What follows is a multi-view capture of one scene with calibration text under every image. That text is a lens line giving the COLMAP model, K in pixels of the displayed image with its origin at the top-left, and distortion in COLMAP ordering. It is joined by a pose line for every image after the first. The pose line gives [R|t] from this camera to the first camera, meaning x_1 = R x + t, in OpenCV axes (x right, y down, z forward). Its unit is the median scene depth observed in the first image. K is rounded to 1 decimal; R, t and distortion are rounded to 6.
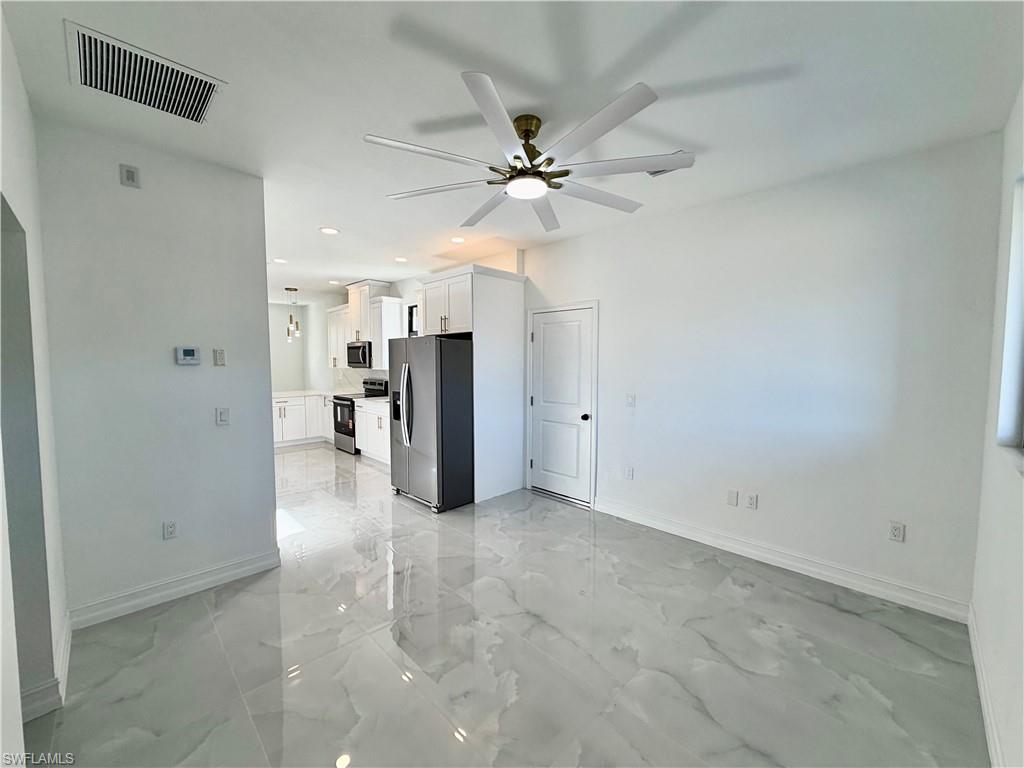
lens RADIAL K [[404.6, 0, 516.8], [0, 404.6, 383.9], [0, 0, 1]] dist [-0.010077, 0.000610]
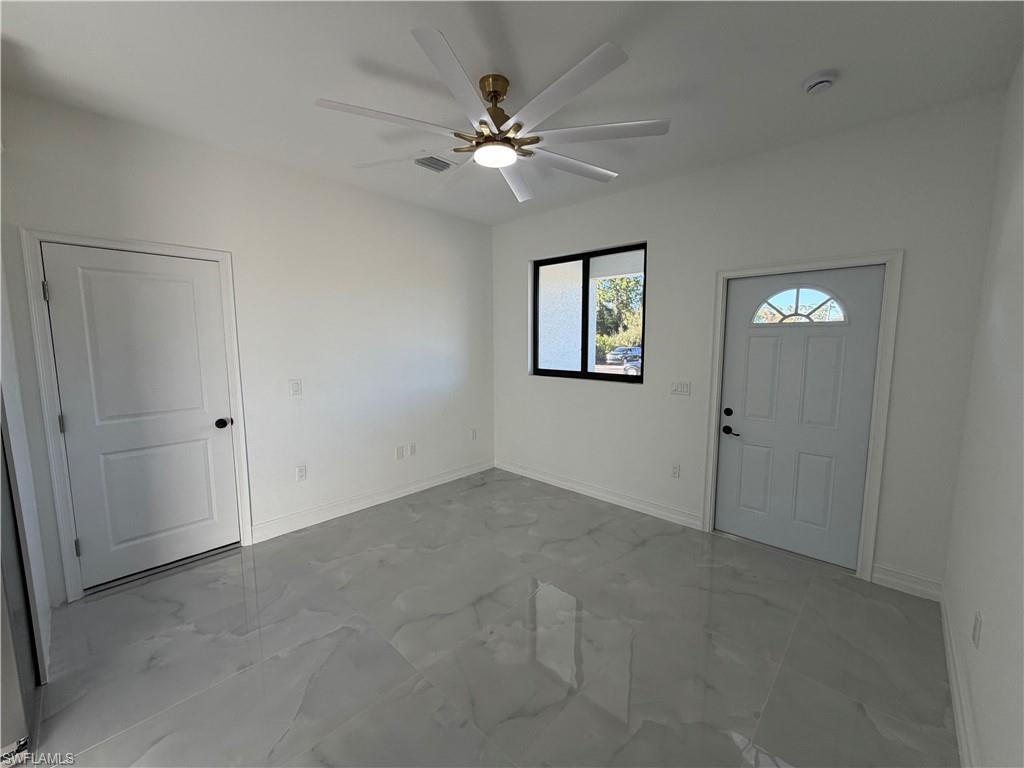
lens RADIAL K [[404.6, 0, 508.9], [0, 404.6, 377.8], [0, 0, 1]] dist [-0.010077, 0.000610]
pose [[-0.019875, -0.097200, 0.995066, -0.672743], [0.062627, 0.993187, 0.098268, -0.039297], [-0.997839, 0.064271, -0.013653, 0.695134]]
